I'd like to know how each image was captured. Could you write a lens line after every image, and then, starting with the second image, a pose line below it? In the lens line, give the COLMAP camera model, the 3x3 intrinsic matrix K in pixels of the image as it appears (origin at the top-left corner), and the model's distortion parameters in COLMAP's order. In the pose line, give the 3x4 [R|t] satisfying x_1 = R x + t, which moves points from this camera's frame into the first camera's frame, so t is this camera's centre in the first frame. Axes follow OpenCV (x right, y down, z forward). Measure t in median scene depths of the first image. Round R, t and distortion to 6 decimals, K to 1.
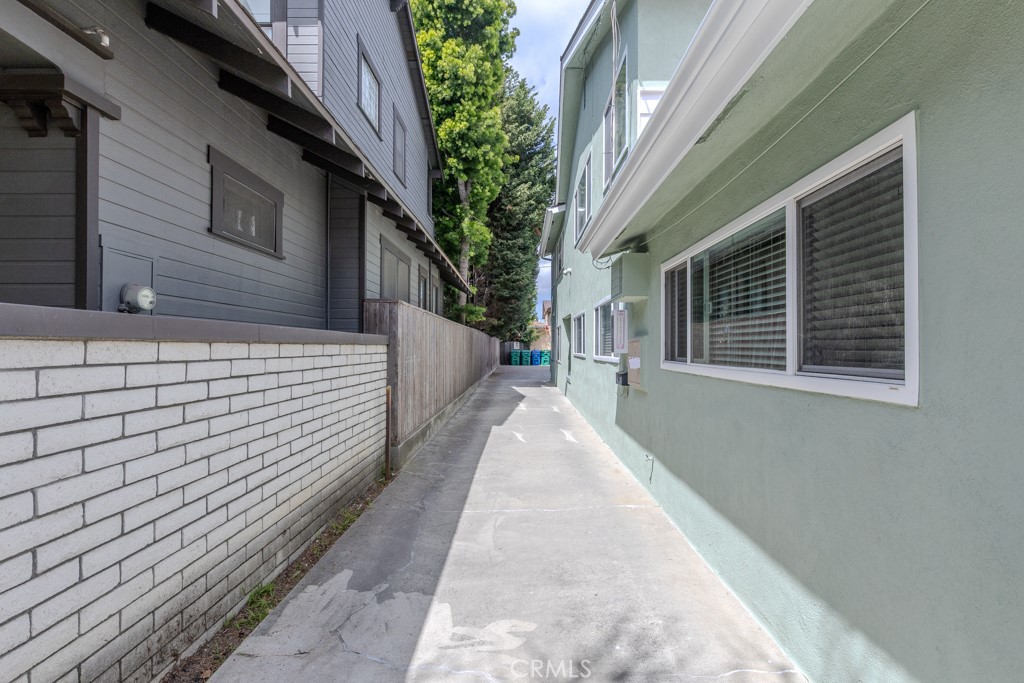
lens RADIAL K [[542.0, 0, 512.0], [0, 542.0, 341.5], [0, 0, 1]] dist [0.001086, 0.000315]
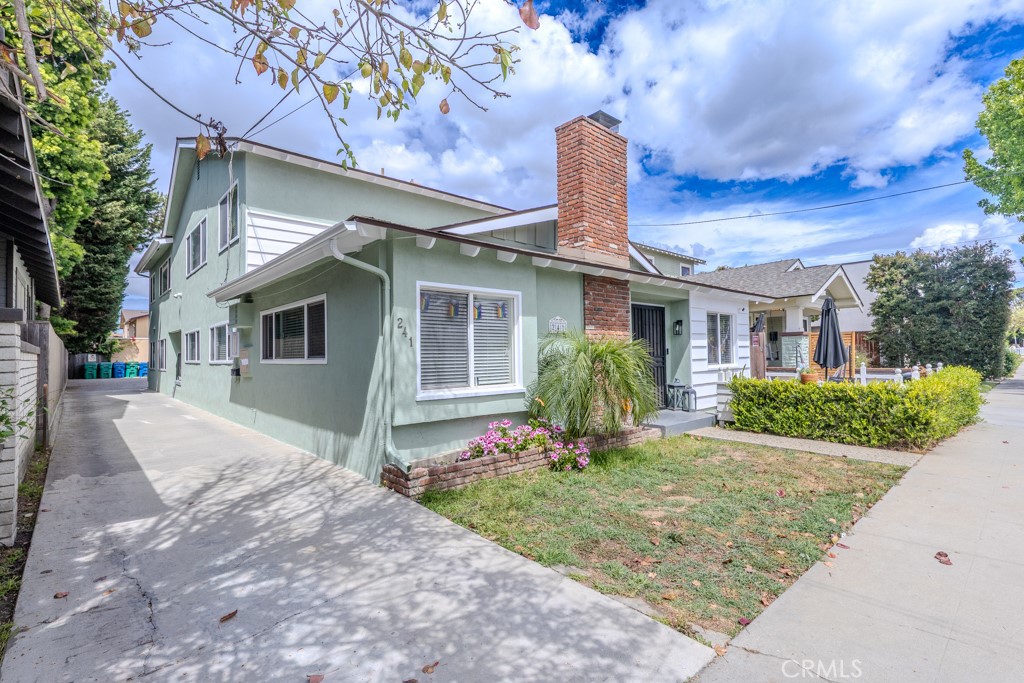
lens RADIAL K [[471.6, 0, 512.0], [0, 471.6, 341.5], [0, 0, 1]] dist [0.010583, 0.000702]
pose [[0.728151, 0.004193, 0.685404, -0.069202], [0.010369, 0.999799, -0.017132, 0.002384], [-0.685338, 0.019582, 0.727962, -0.256205]]
